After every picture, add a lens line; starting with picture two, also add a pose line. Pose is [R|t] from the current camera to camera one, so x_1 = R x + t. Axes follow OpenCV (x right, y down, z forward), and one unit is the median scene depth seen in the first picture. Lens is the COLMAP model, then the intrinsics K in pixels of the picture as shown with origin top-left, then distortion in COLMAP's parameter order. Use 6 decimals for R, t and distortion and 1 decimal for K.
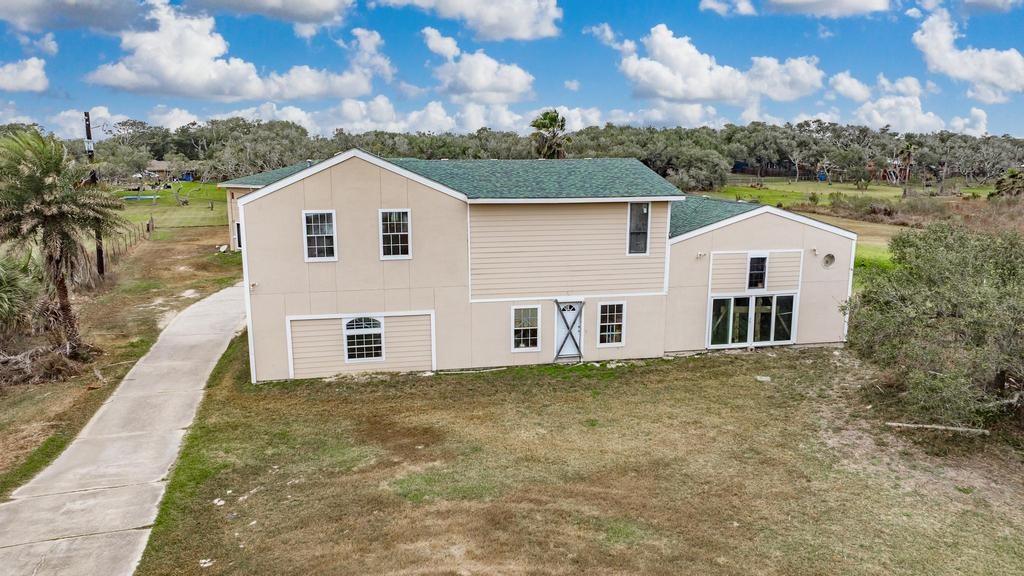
lens RADIAL K [[734.3, 0, 512.0], [0, 734.3, 288.0], [0, 0, 1]] dist [-0.015749, -0.004872]
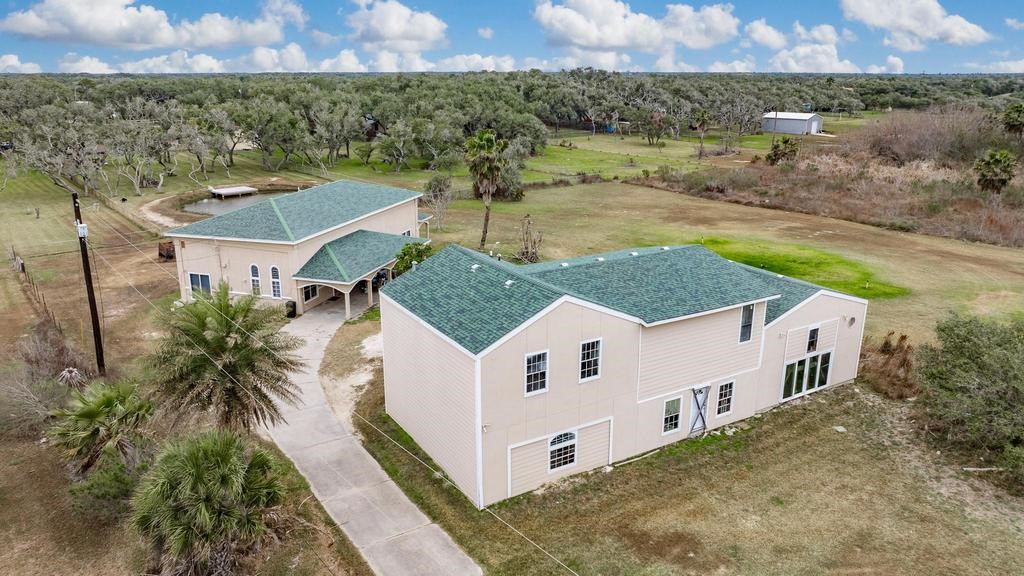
lens RADIAL K [[734.3, 0, 512.0], [0, 734.3, 288.0], [0, 0, 1]] dist [-0.015749, -0.004872]
pose [[0.941313, -0.094149, 0.324139, -0.590877], [0.060972, 0.991942, 0.111053, -0.297603], [-0.331983, -0.084772, 0.939469, -0.021482]]
